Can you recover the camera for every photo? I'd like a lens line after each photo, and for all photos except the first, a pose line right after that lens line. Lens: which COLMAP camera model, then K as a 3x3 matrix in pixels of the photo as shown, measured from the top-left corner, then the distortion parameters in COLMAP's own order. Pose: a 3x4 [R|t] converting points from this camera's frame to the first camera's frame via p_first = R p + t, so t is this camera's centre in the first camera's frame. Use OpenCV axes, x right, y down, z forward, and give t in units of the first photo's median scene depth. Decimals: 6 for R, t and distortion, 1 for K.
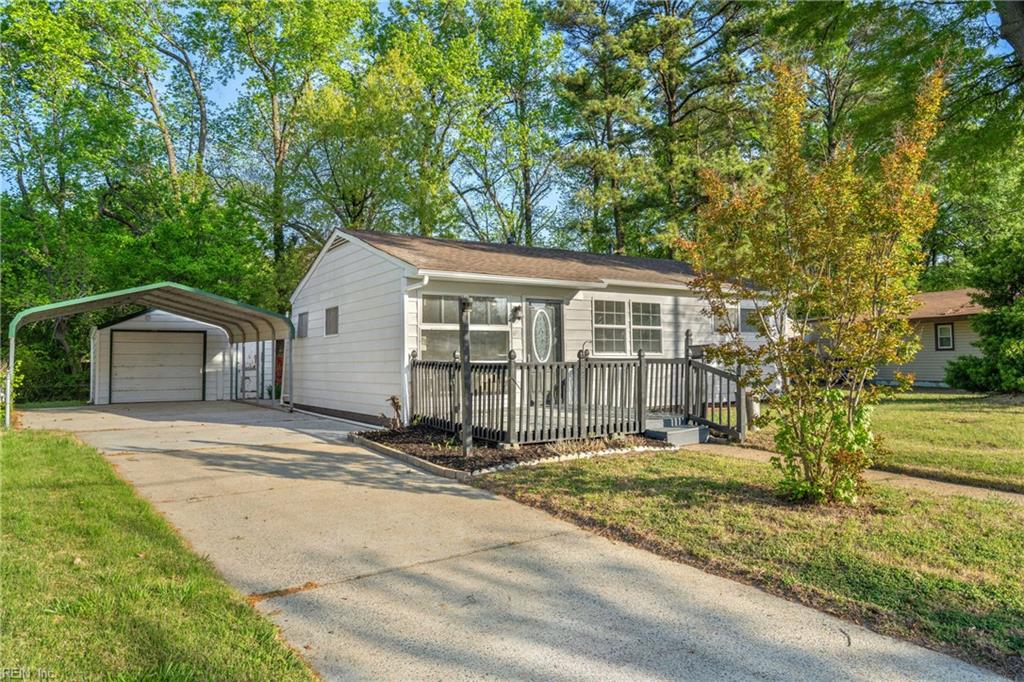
lens RADIAL K [[640.9, 0, 512.0], [0, 640.9, 341.0], [0, 0, 1]] dist [-0.006357, -0.002302]
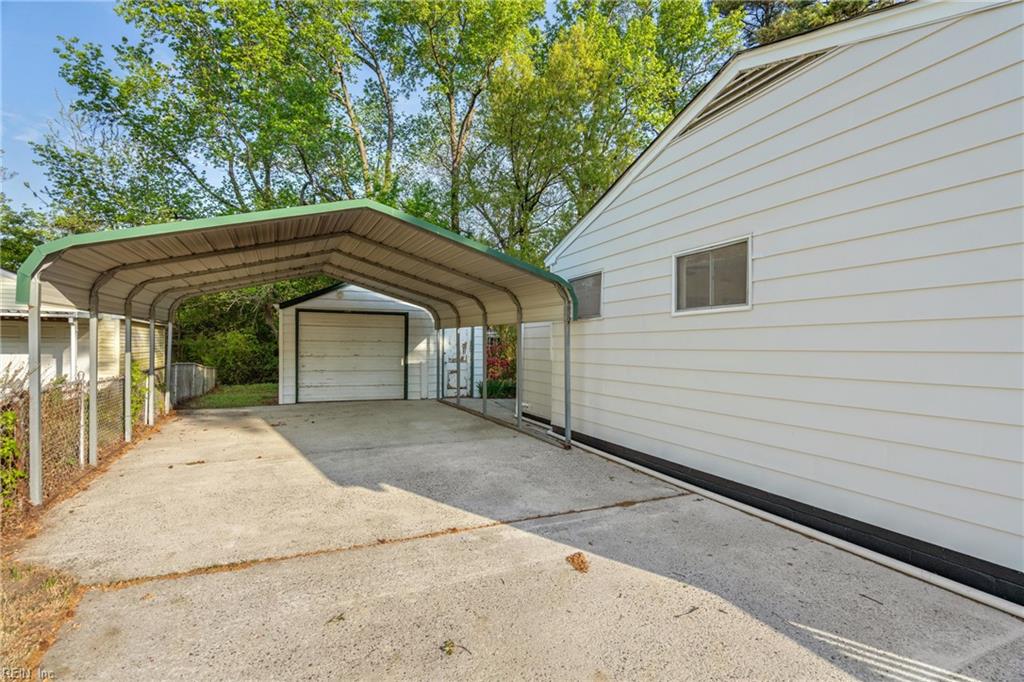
lens RADIAL K [[467.5, 0, 512.0], [0, 467.5, 341.0], [0, 0, 1]] dist [0.001996, 0.000189]
pose [[0.983925, 0.011707, -0.178198, -0.262523], [-0.007113, 0.999626, 0.026396, 0.003550], [0.178440, -0.024704, 0.983641, 0.476922]]
